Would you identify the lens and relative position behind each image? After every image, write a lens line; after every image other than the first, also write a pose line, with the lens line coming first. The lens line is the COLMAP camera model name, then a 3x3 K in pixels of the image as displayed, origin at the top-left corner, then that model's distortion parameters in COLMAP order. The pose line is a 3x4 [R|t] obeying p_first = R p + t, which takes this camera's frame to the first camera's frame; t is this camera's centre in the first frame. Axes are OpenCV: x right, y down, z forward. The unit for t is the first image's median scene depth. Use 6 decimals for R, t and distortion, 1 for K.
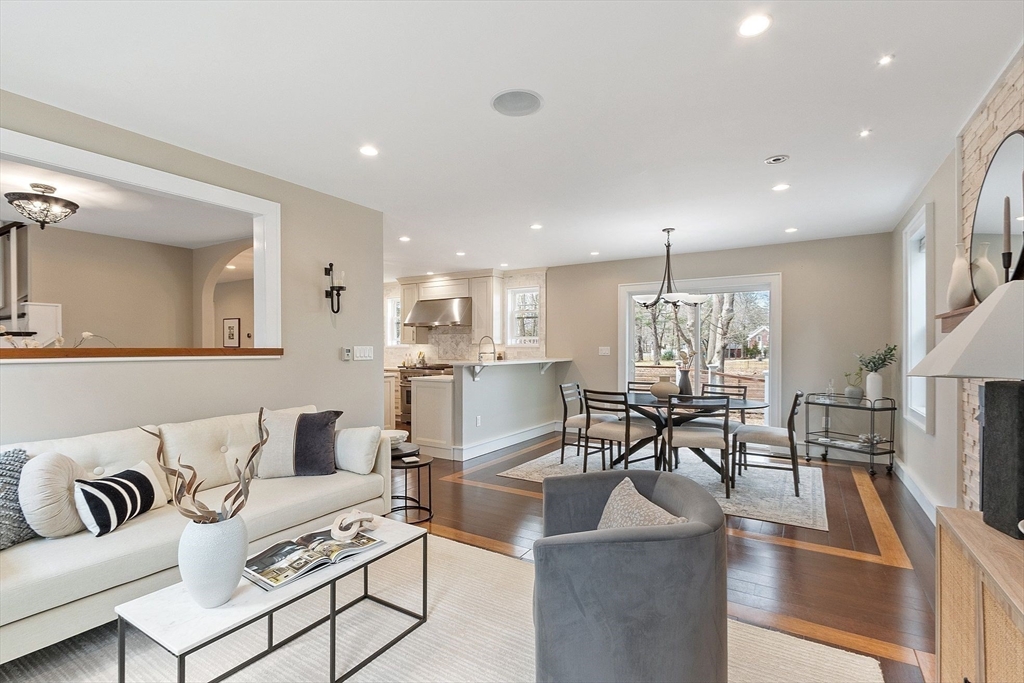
lens RADIAL K [[475.9, 0, 502.5], [0, 475.9, 347.8], [0, 0, 1]] dist [-0.000918, -0.001689]
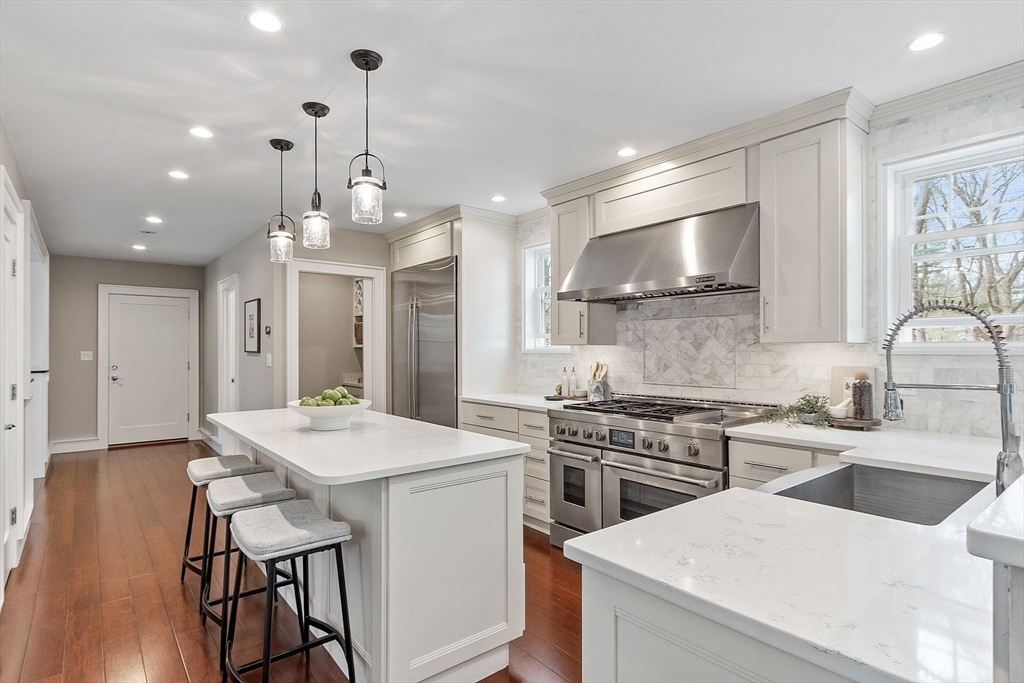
lens RADIAL K [[531.1, 0, 512.3], [0, 531.1, 345.8], [0, 0, 1]] dist [0.010578, 0.000225]
pose [[0.952387, -0.003888, -0.304866, -0.164386], [0.001789, 0.999973, -0.007163, -0.006114], [0.304886, 0.006276, 0.952368, 0.859031]]
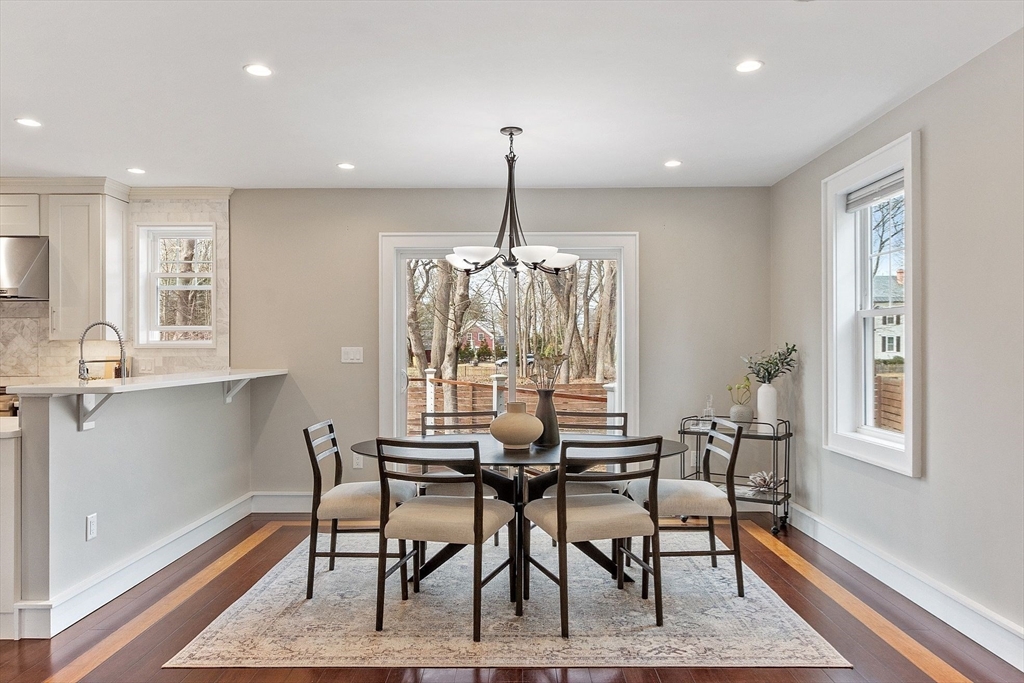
lens RADIAL K [[690.0, 0, 508.6], [0, 690.0, 351.8], [0, 0, 1]] dist [0.004210, -0.001601]
pose [[0.844061, -0.003608, 0.536235, -0.069358], [0.001189, 0.999988, 0.004856, -0.000400], [-0.536246, -0.003461, 0.844055, 0.312882]]
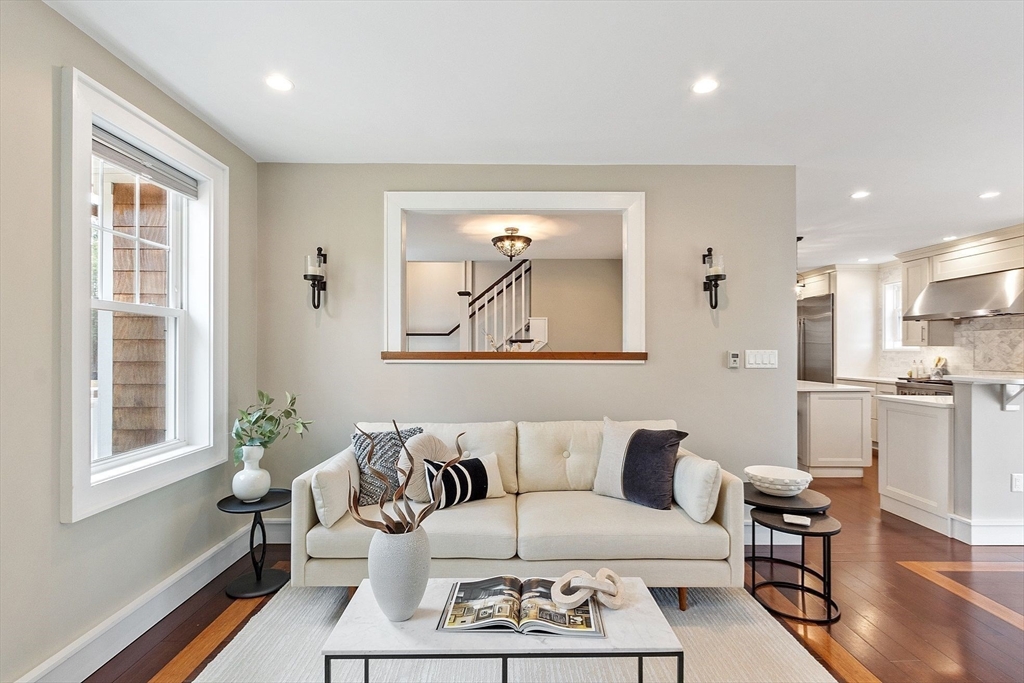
lens RADIAL K [[475.9, 0, 507.8], [0, 475.9, 348.0], [0, 0, 1]] dist [-0.000918, -0.001689]
pose [[0.540821, -0.003173, -0.841131, 0.100399], [-0.001397, 0.999988, -0.004671, -0.001642], [0.841136, 0.003701, 0.540811, 0.198647]]
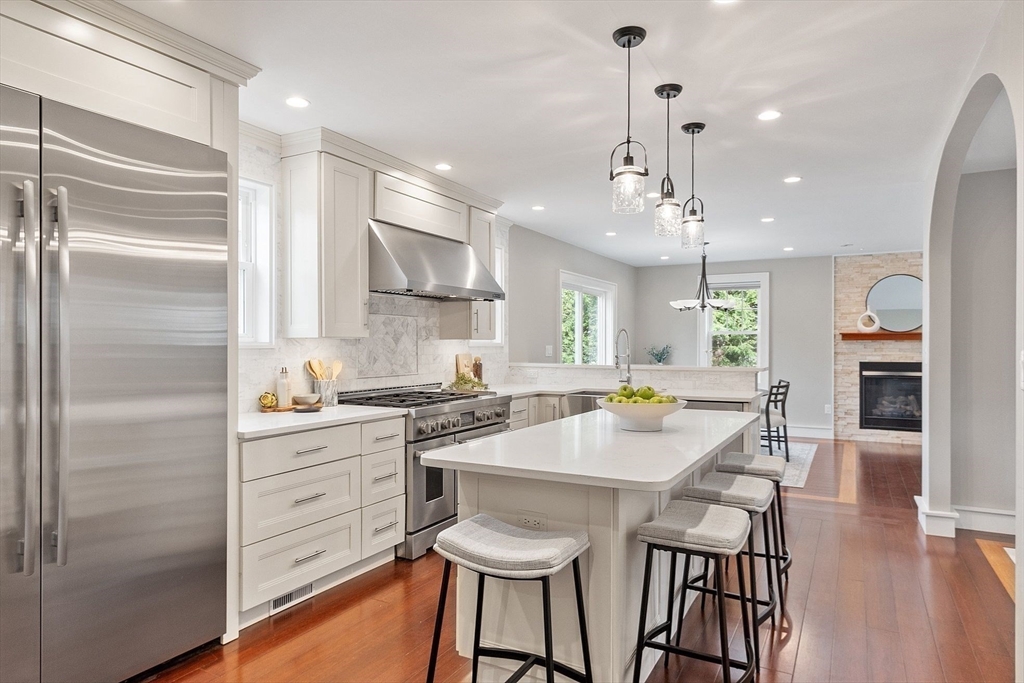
lens RADIAL K [[619.2, 0, 509.7], [0, 619.2, 342.4], [0, 0, 1]] dist [0.008835, 0.001418]
pose [[-0.067580, 0.002143, 0.997712, -1.010934], [-0.001910, 0.999996, -0.002278, -0.005772], [-0.997712, -0.002060, -0.067576, 1.438656]]
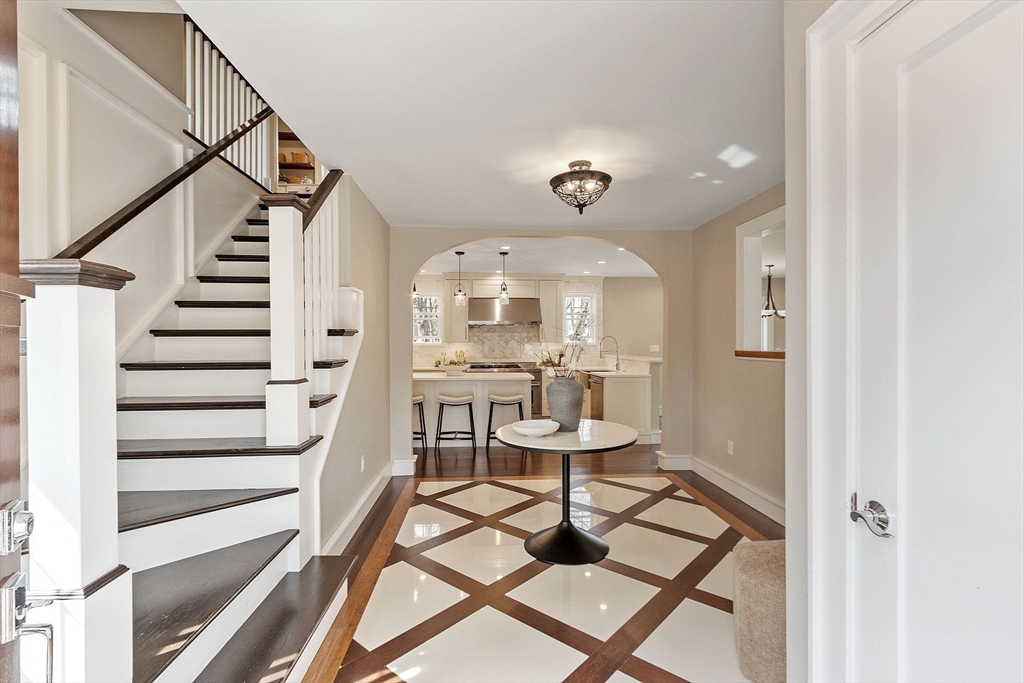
lens RADIAL K [[475.9, 0, 506.0], [0, 475.9, 343.8], [0, 0, 1]] dist [-0.000918, -0.001689]
pose [[0.799555, -0.005255, 0.600571, -1.085401], [0.001388, 0.999975, 0.006903, -0.018270], [-0.600592, -0.004685, 0.799542, 0.290254]]
